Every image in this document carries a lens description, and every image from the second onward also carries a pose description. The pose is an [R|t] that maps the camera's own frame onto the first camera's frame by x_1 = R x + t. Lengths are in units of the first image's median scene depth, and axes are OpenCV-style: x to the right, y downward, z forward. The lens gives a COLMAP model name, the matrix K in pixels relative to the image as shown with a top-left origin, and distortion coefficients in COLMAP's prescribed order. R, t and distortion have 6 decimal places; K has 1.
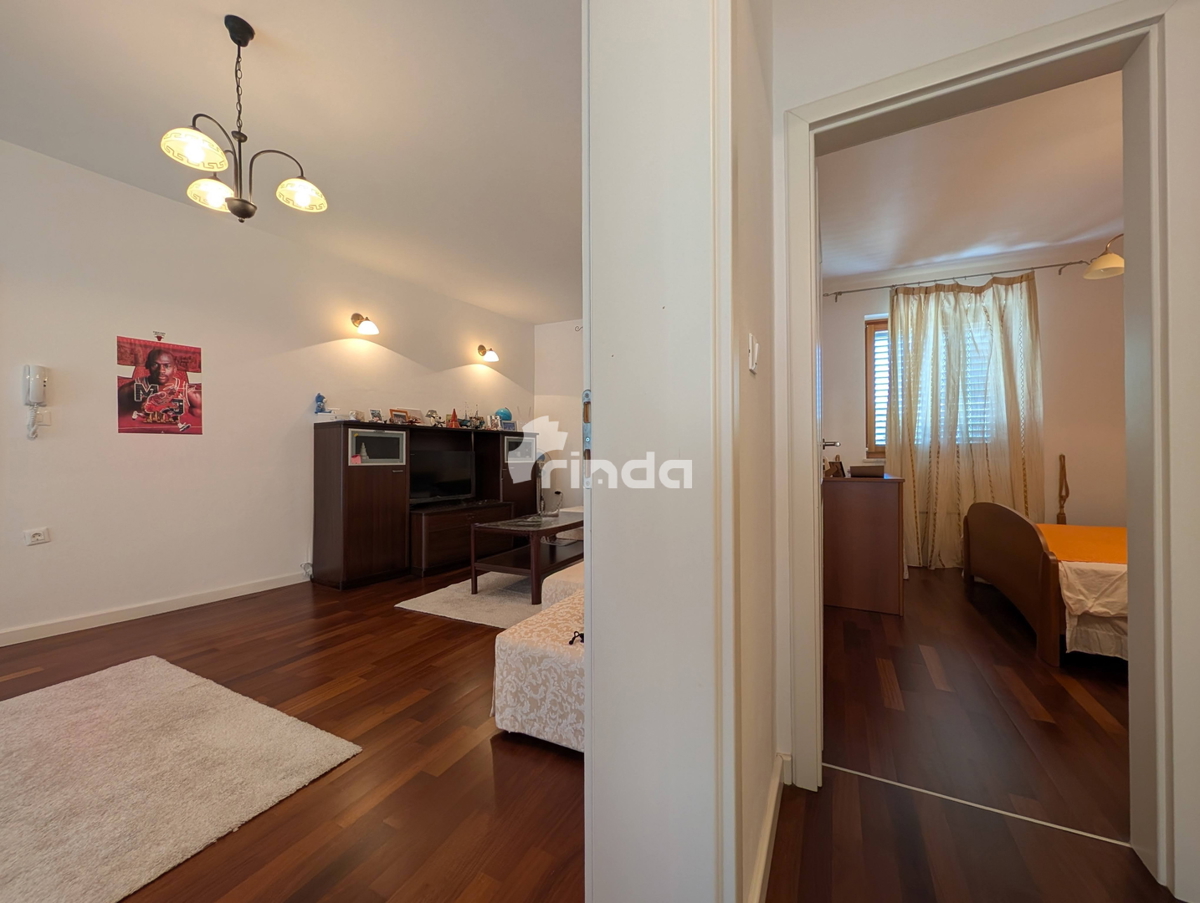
lens RADIAL K [[456.6, 0, 601.8], [0, 456.6, 454.3], [0, 0, 1]] dist [-0.000698, 0.000035]
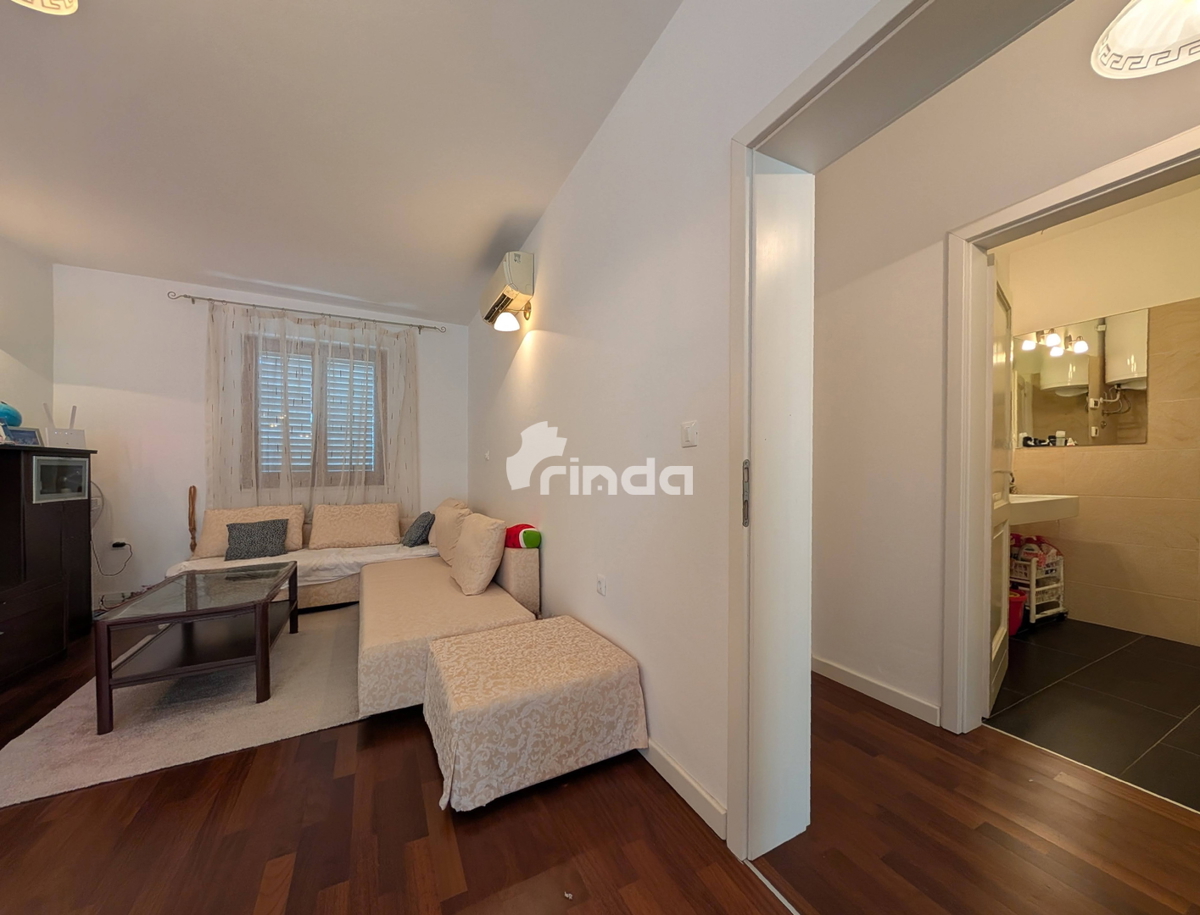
lens RADIAL K [[458.9, 0, 616.5], [0, 458.9, 480.3], [0, 0, 1]] dist [0.000805, 0.000424]
pose [[0.573770, -0.020604, 0.818757, -0.949817], [0.003622, 0.999738, 0.022620, -0.072025], [-0.819009, -0.010013, 0.573694, 0.319903]]
